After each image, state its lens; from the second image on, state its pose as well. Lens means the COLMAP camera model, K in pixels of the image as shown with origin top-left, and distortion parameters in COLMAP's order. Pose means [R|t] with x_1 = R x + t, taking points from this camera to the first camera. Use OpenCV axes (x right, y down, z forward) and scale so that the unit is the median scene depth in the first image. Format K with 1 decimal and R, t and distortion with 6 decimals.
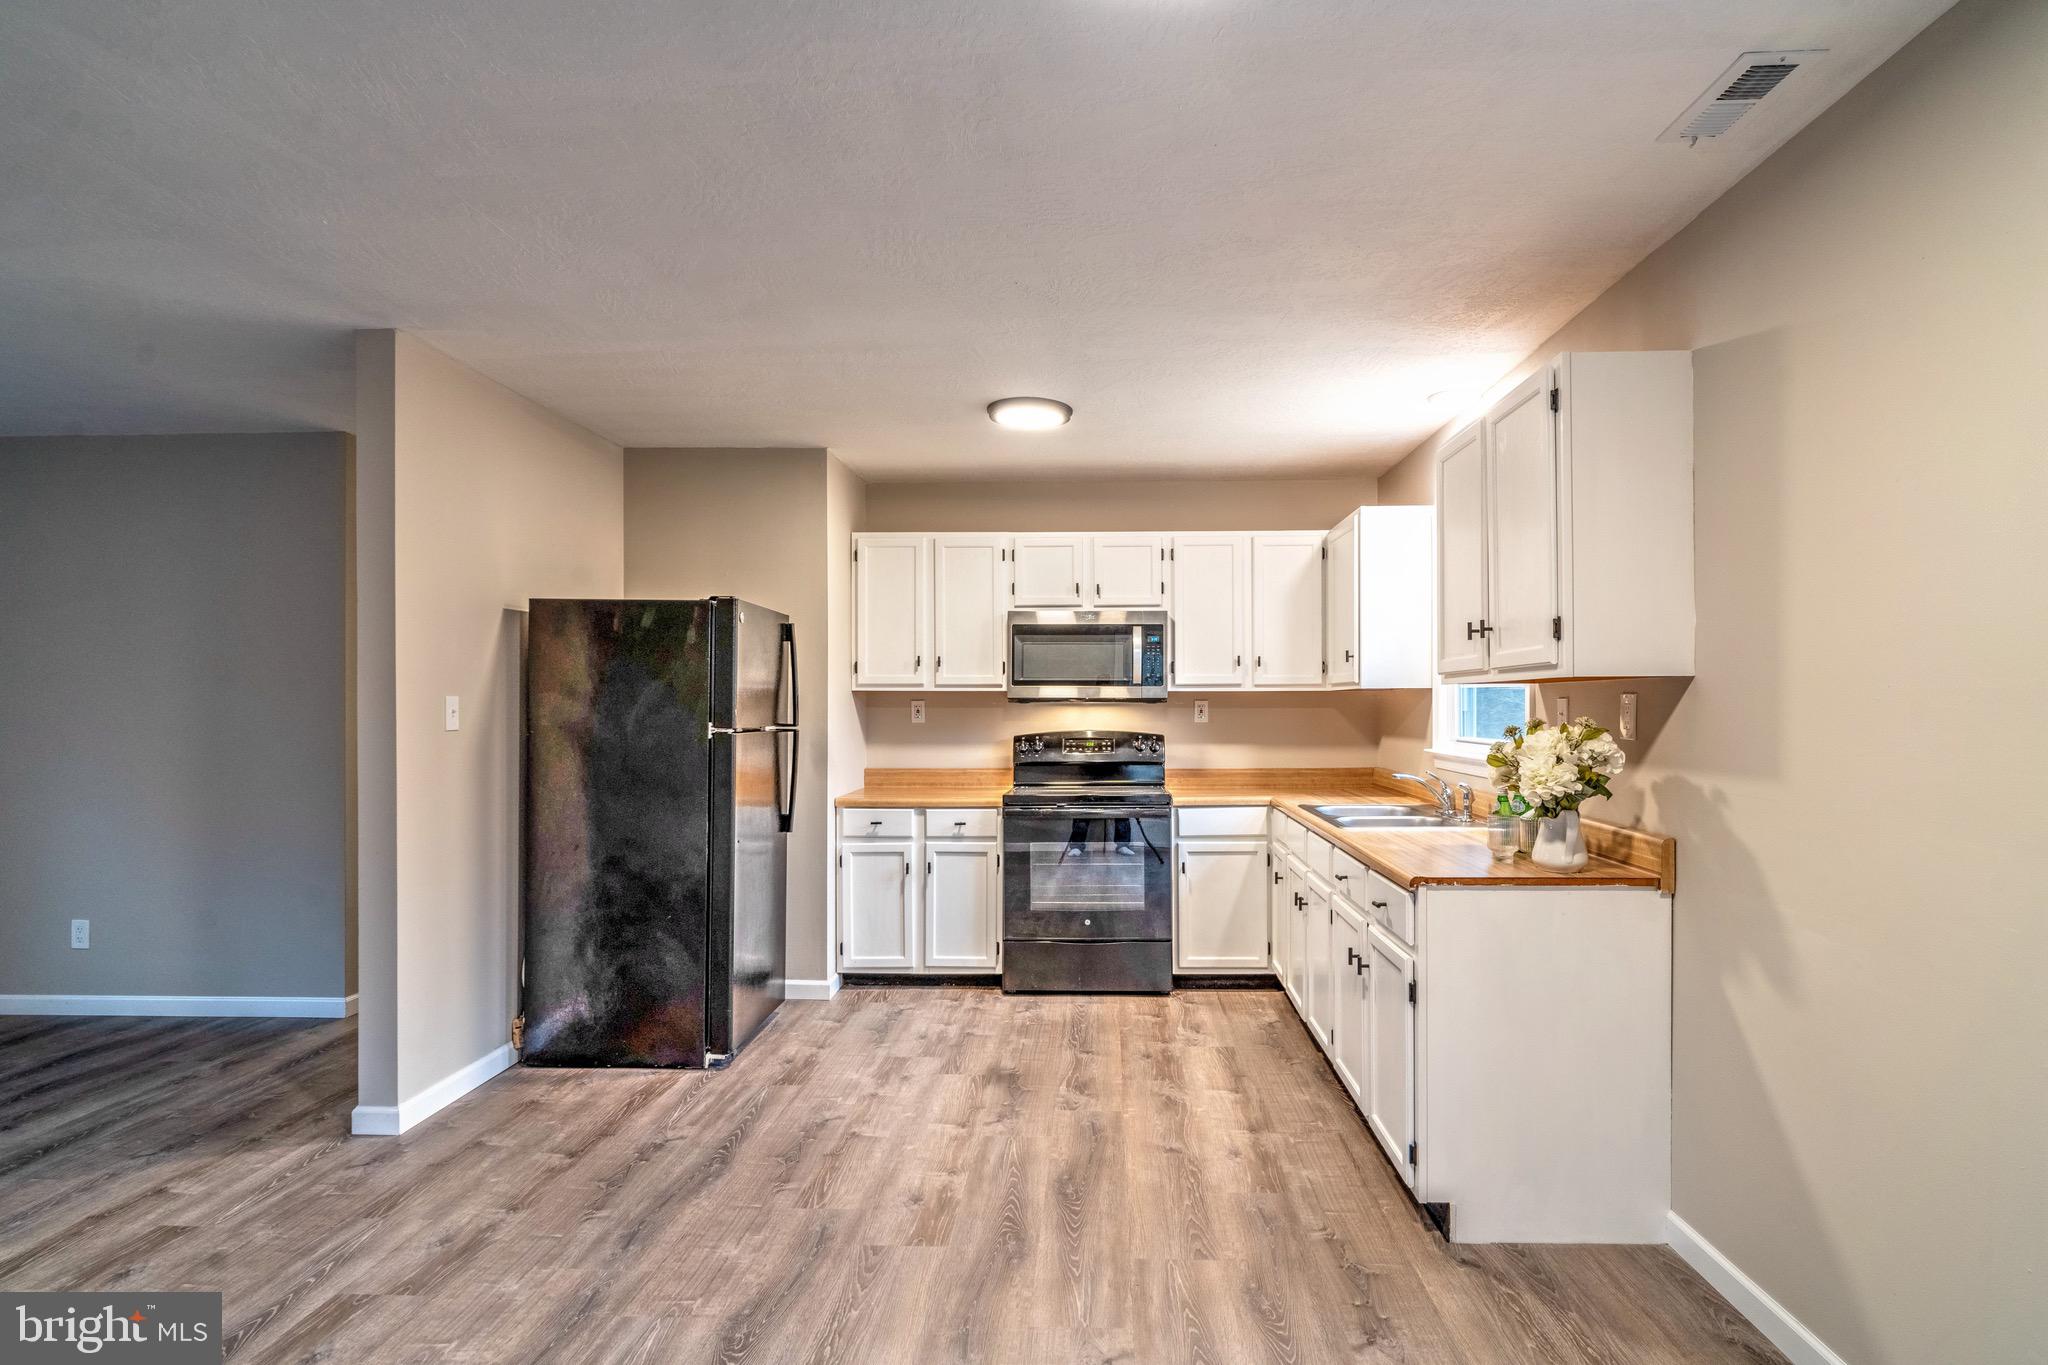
lens RADIAL K [[1076.3, 0, 1074.2], [0, 1076.3, 704.6], [0, 0, 1]] dist [-0.001902, -0.000034]
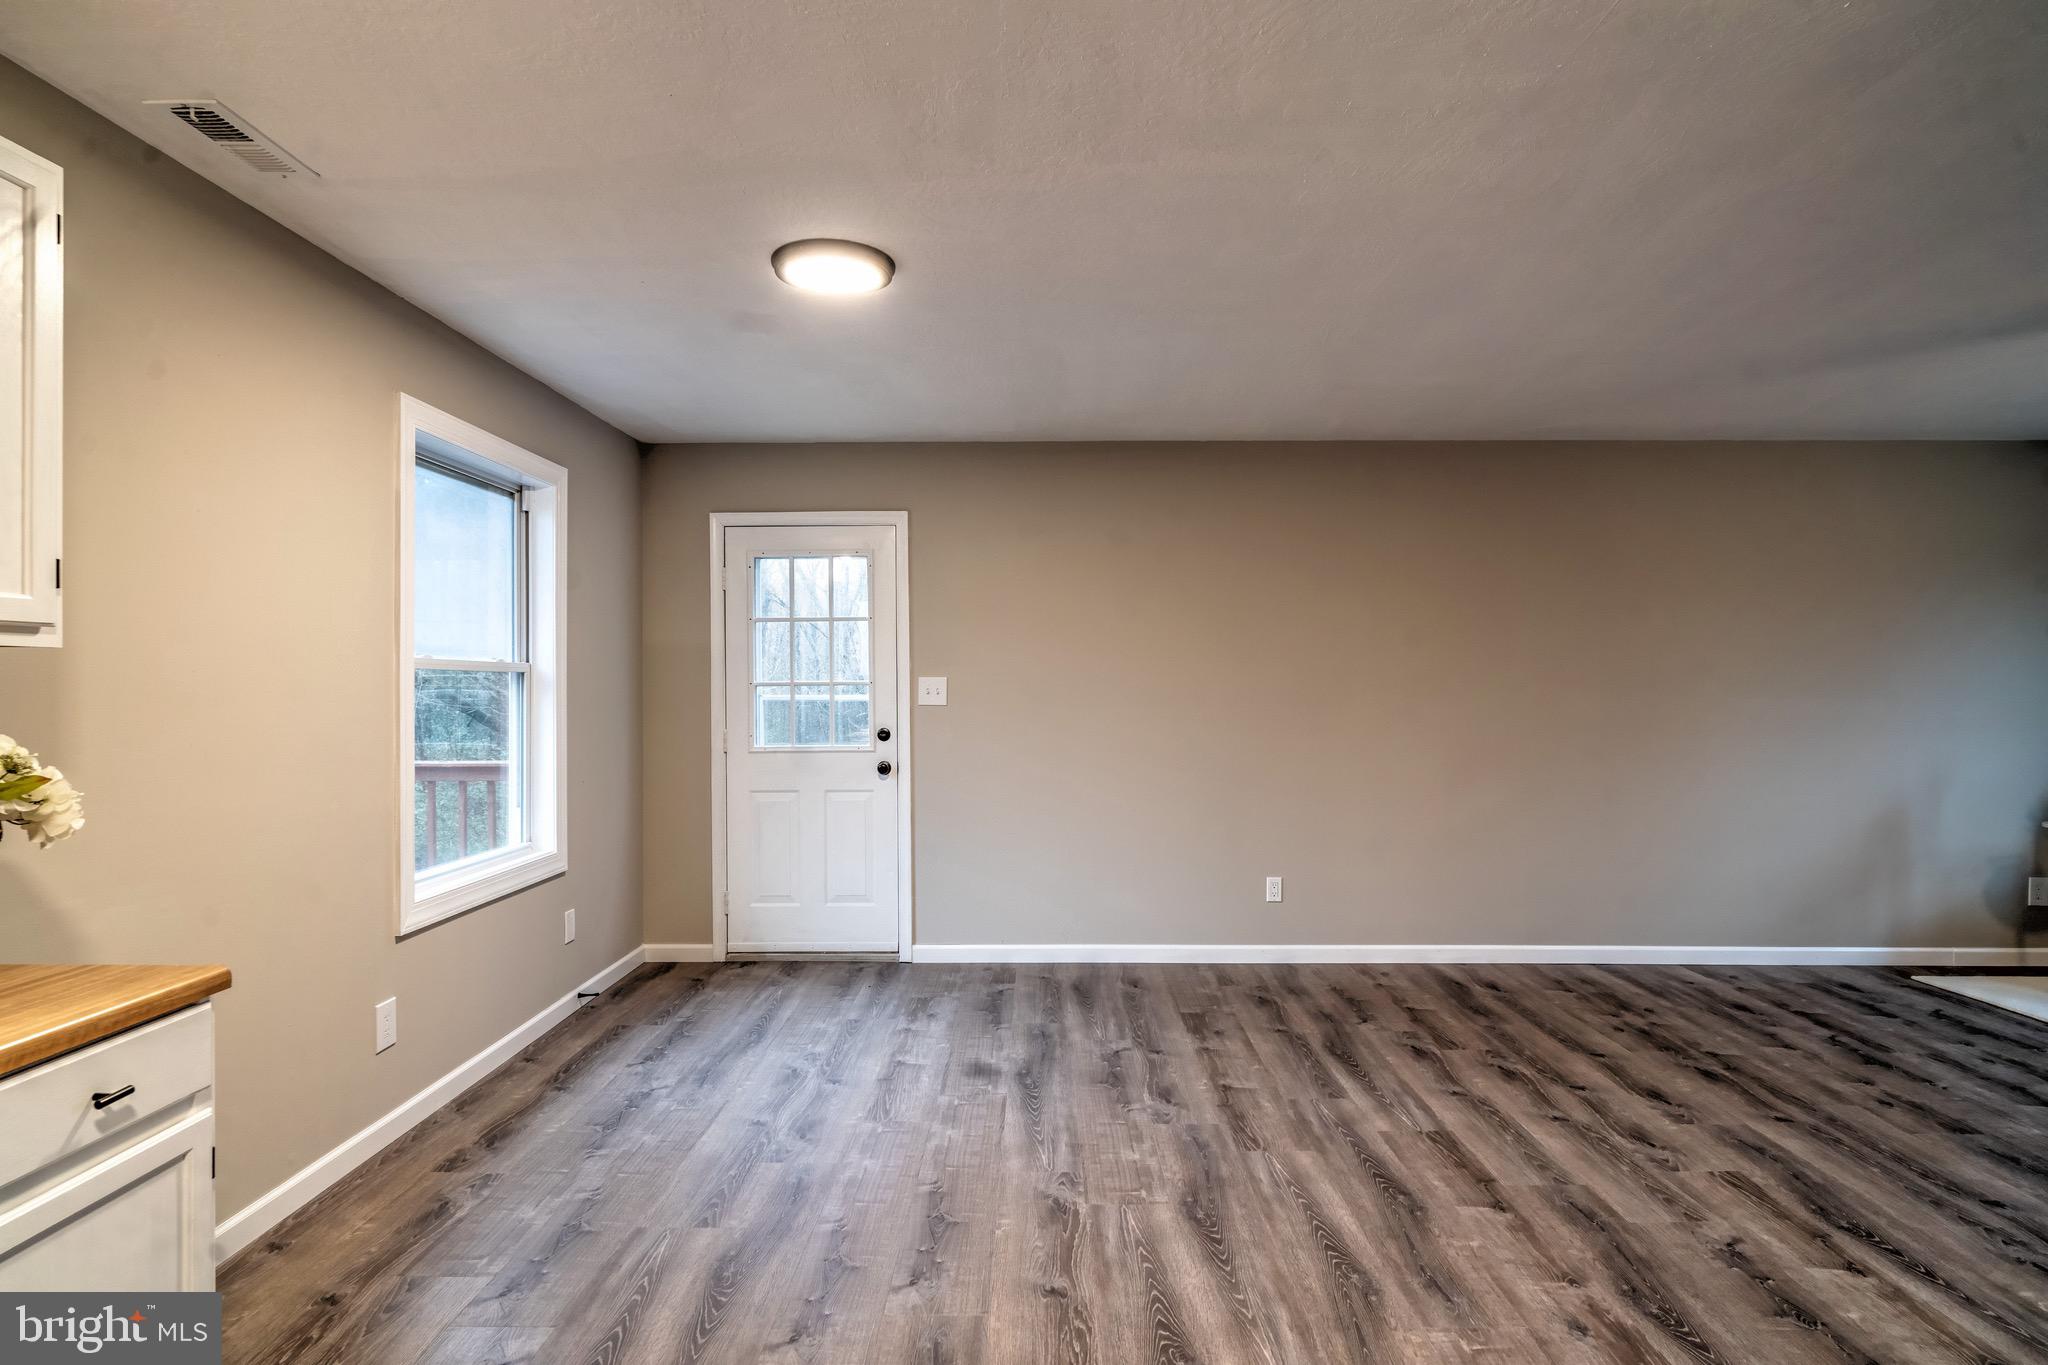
lens RADIAL K [[1057.3, 0, 1031.4], [0, 1057.3, 681.9], [0, 0, 1]] dist [-0.002604, -0.000493]
pose [[-0.999763, -0.000614, -0.021743, -0.074858], [-0.000644, 0.999999, 0.001348, -0.002748], [0.021742, 0.001362, -0.999763, 0.879908]]
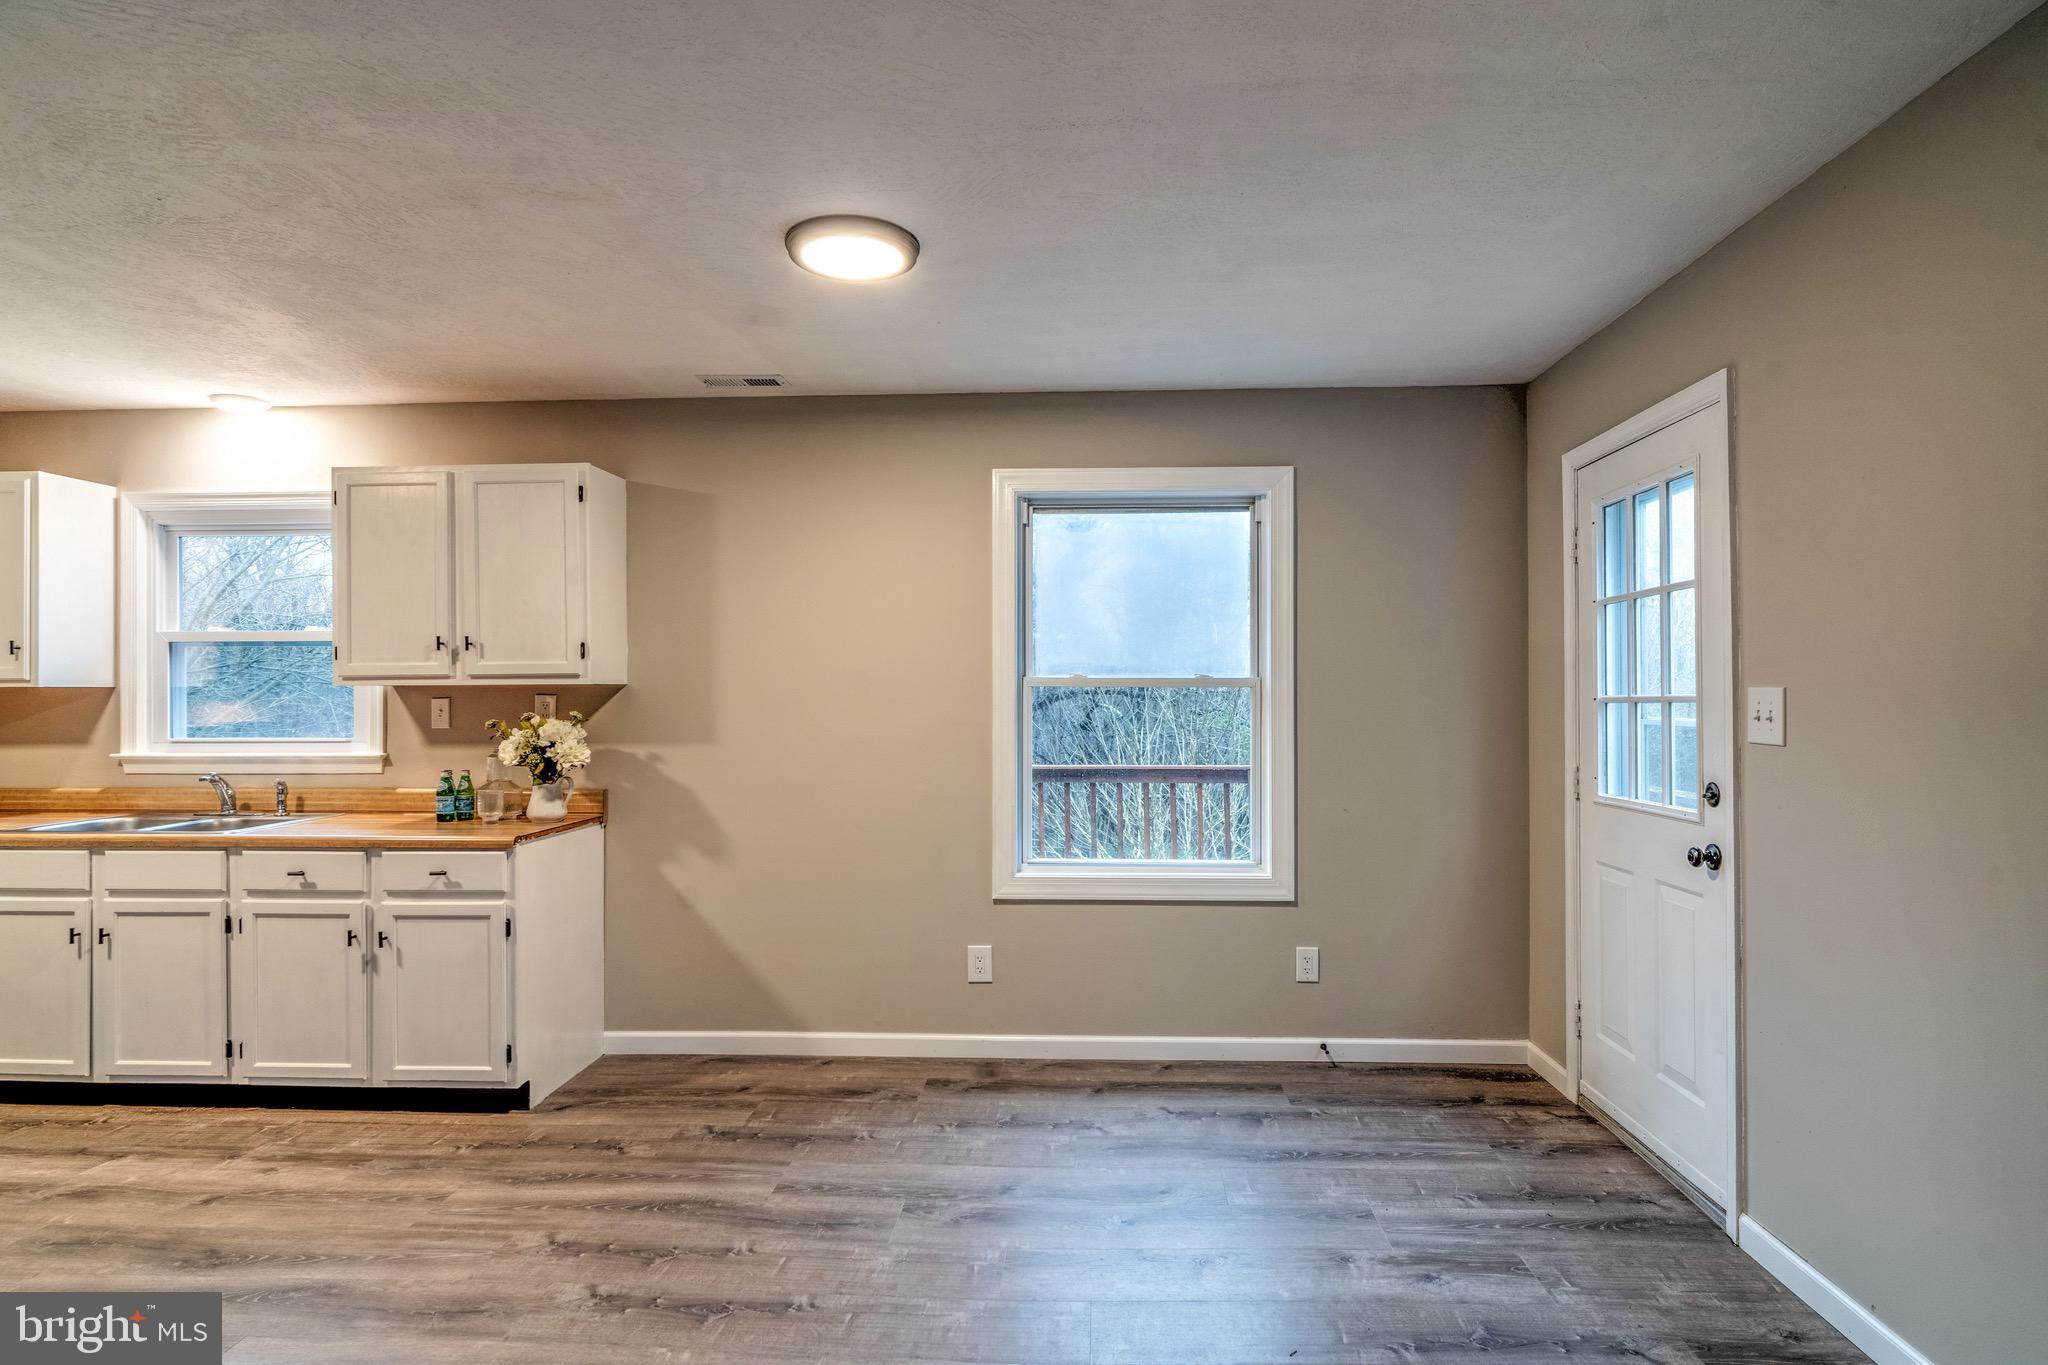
lens RADIAL K [[1063.4, 0, 1046.0], [0, 1063.4, 686.0], [0, 0, 1]] dist [0.000054, -0.000778]
pose [[0.018739, 0.008985, 0.999784, -0.517842], [0.005382, 0.999944, -0.009087, -0.003472], [-0.999810, 0.005552, 0.018690, 0.182815]]
